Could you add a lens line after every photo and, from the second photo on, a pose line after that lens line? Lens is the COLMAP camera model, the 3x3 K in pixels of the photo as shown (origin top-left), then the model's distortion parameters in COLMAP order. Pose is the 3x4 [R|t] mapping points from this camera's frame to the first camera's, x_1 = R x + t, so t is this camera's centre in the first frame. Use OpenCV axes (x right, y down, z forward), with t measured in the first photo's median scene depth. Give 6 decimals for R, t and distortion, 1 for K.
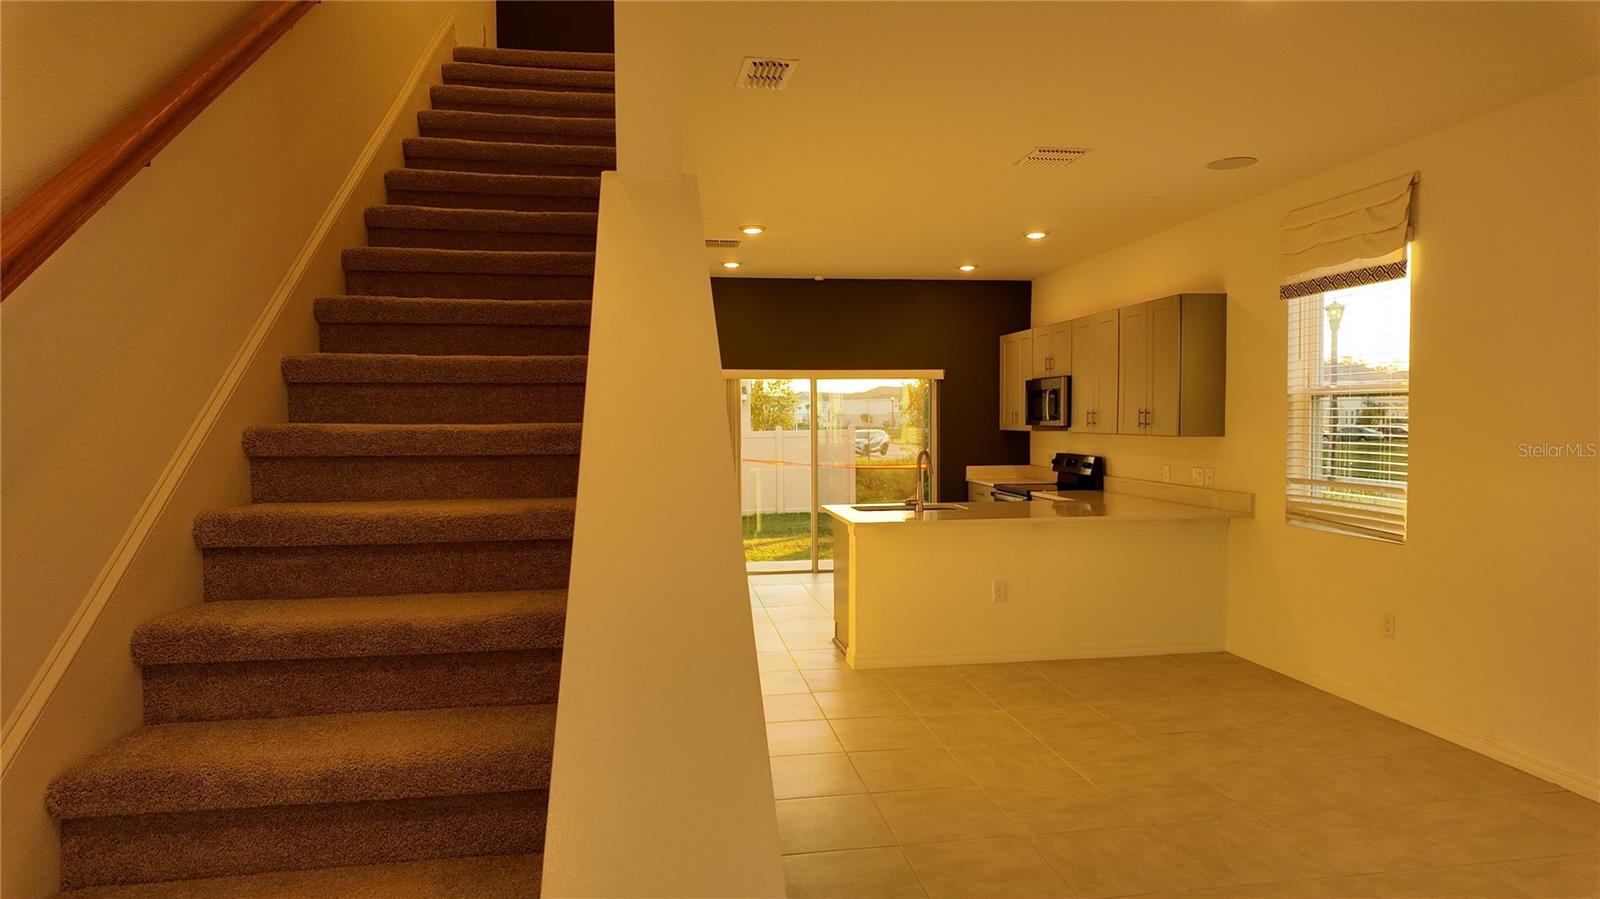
lens RADIAL K [[913.1, 0, 800.0], [0, 913.1, 449.5], [0, 0, 1]] dist [-0.017313, 0.000060]
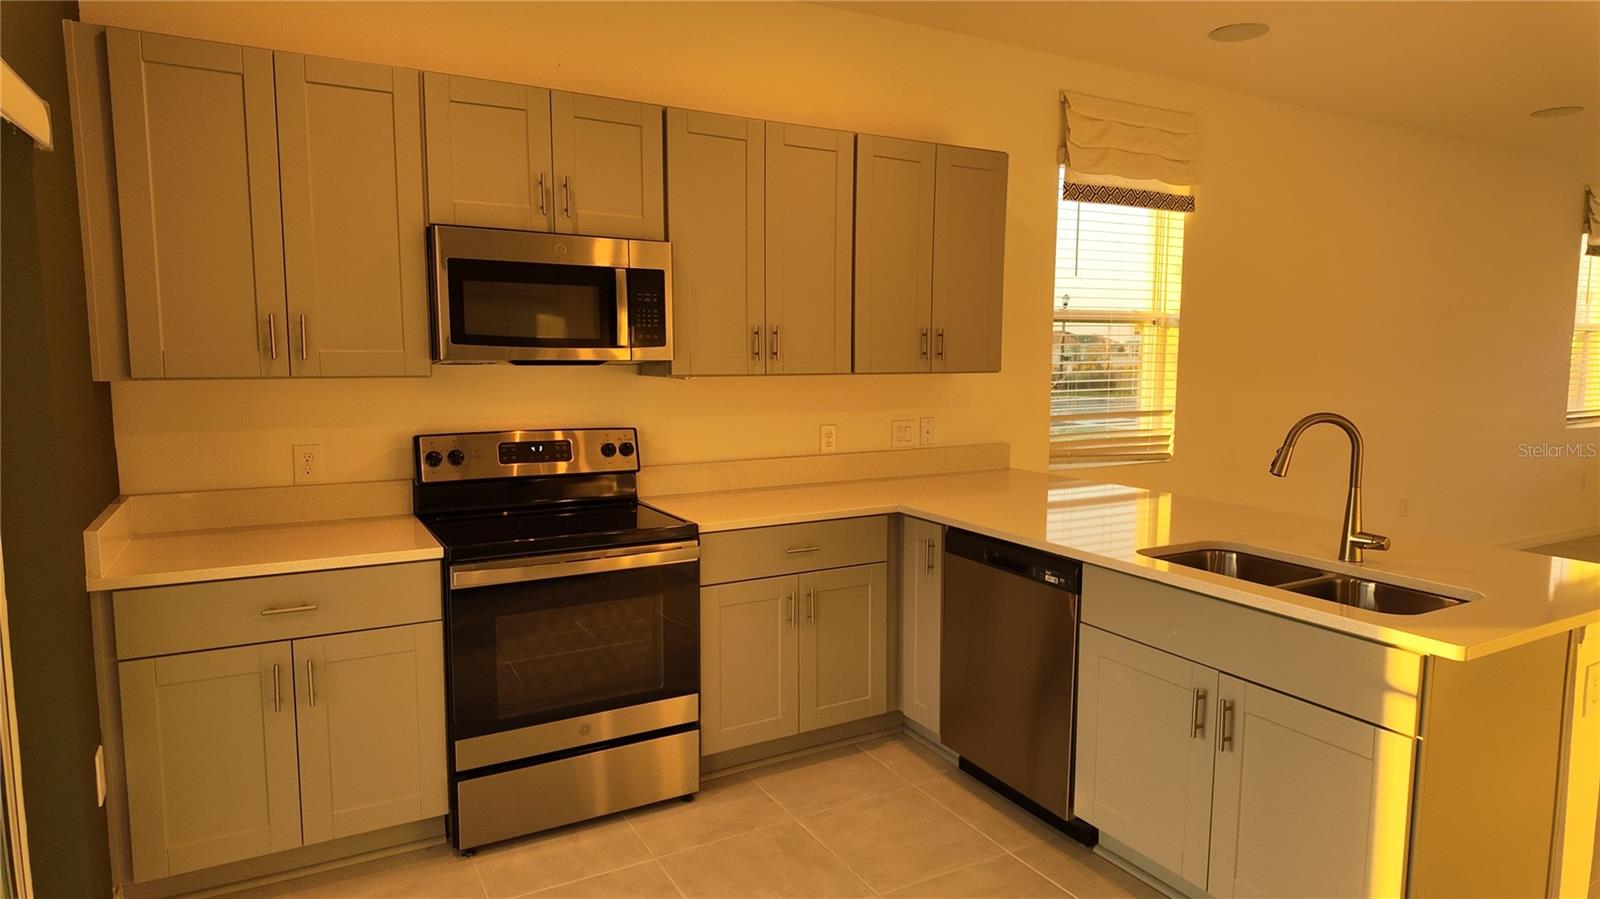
lens RADIAL K [[913.1, 0, 800.0], [0, 913.1, 449.5], [0, 0, 1]] dist [-0.017313, 0.000060]
pose [[-0.326215, -0.100947, 0.939890, -0.184831], [0.034526, 0.992346, 0.118564, -0.046131], [-0.944665, 0.071128, -0.320233, 1.500155]]
